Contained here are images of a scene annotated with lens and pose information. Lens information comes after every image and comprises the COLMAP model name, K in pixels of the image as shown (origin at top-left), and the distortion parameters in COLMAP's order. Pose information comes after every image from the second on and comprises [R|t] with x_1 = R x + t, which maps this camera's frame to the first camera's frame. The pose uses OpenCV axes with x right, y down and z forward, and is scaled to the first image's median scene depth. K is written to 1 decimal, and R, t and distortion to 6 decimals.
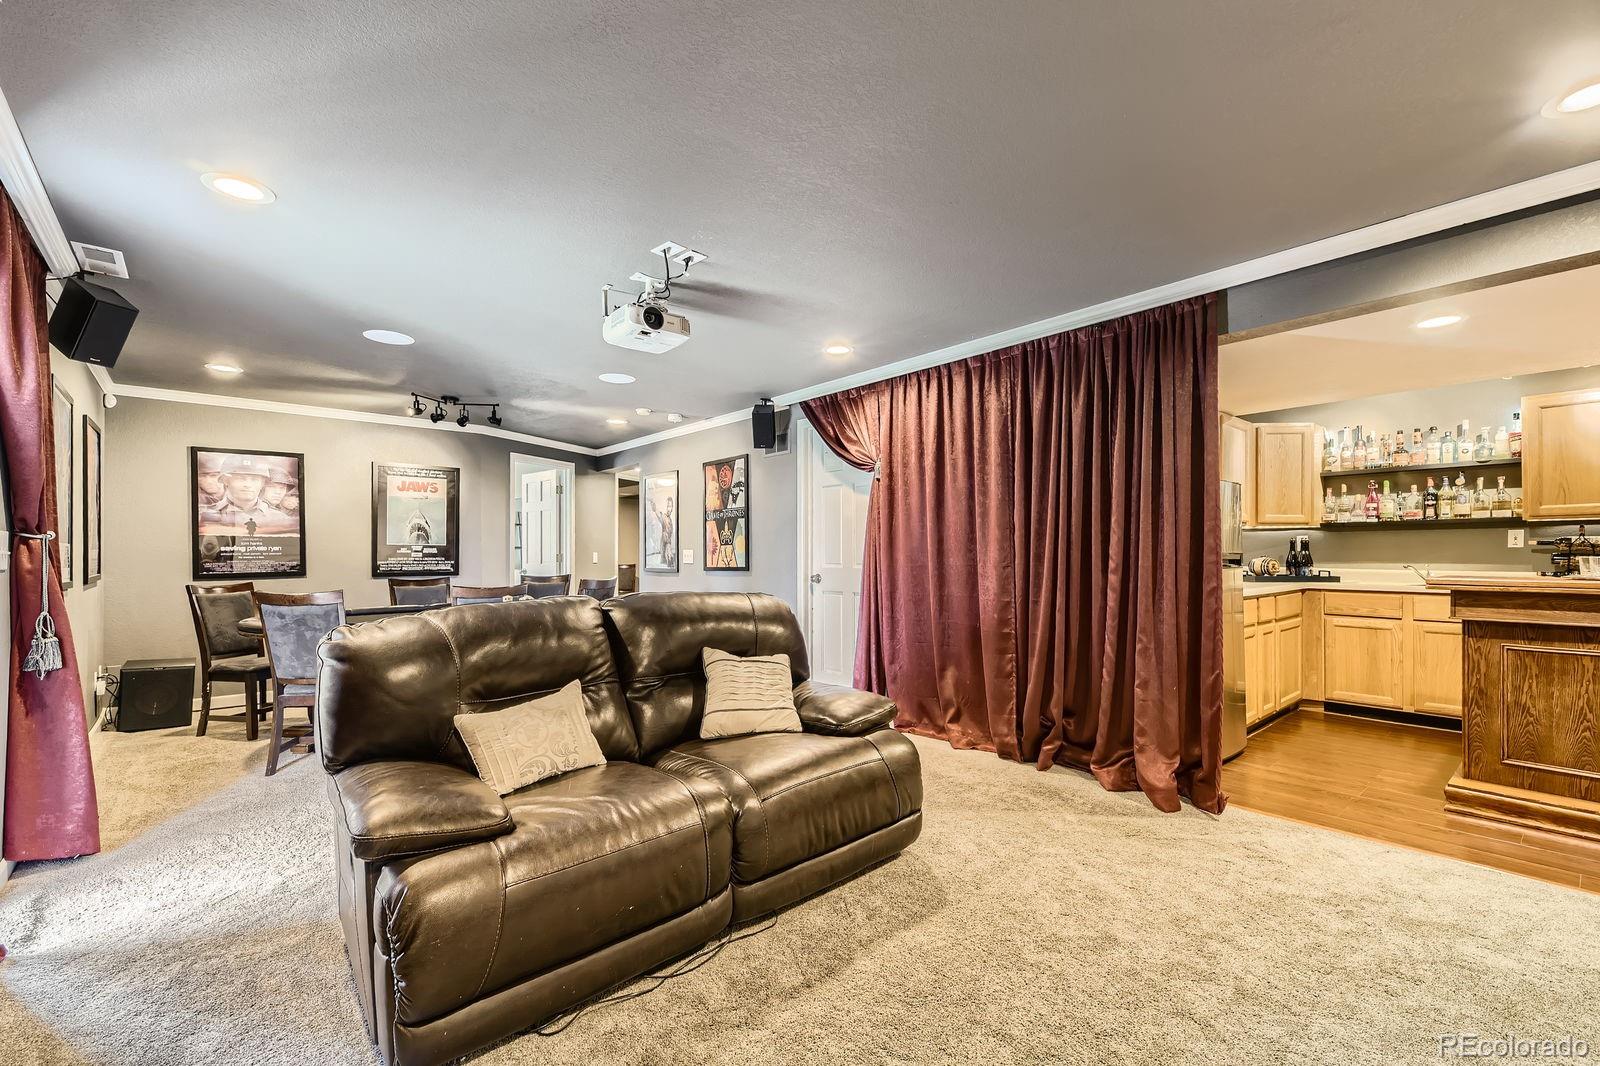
lens RADIAL K [[654.1, 0, 839.8], [0, 654.1, 549.0], [0, 0, 1]] dist [0.001850, -0.000504]
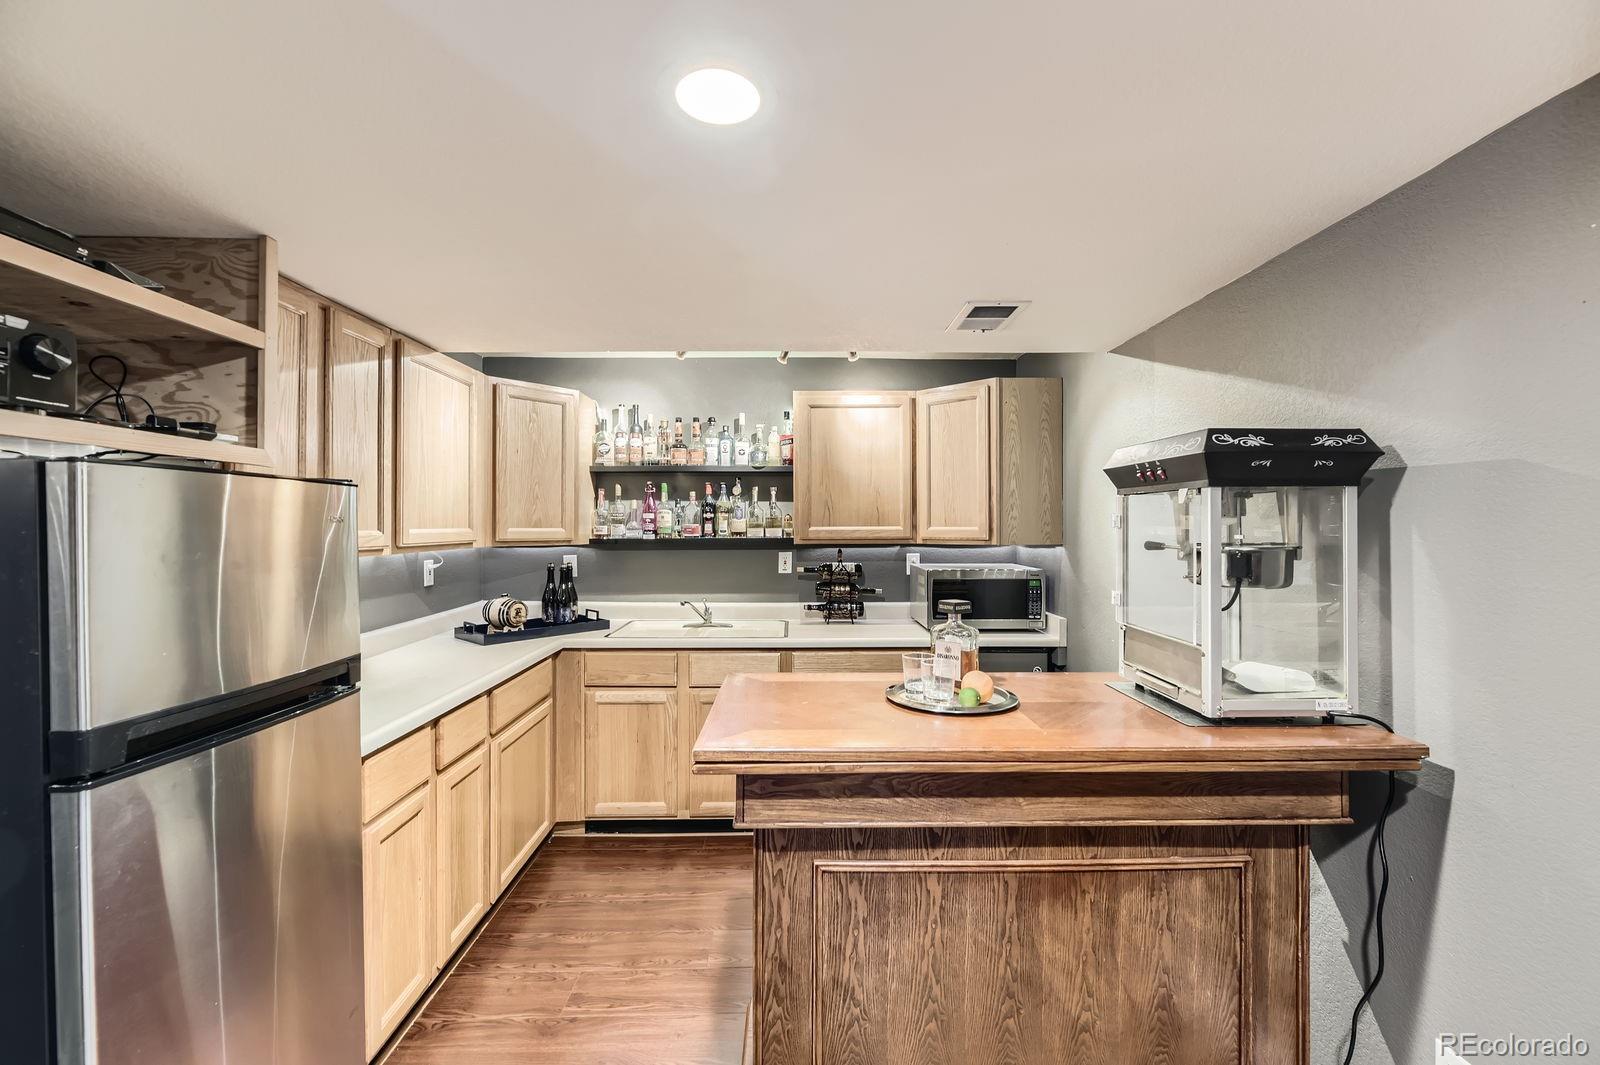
lens RADIAL K [[654.1, 0, 794.8], [0, 654.1, 526.3], [0, 0, 1]] dist [0.001850, -0.000504]
pose [[0.652848, 0.002675, 0.757484, 0.388554], [-0.002811, 0.999995, -0.001109, -0.058104], [-0.757483, -0.001406, 0.652853, 0.424640]]
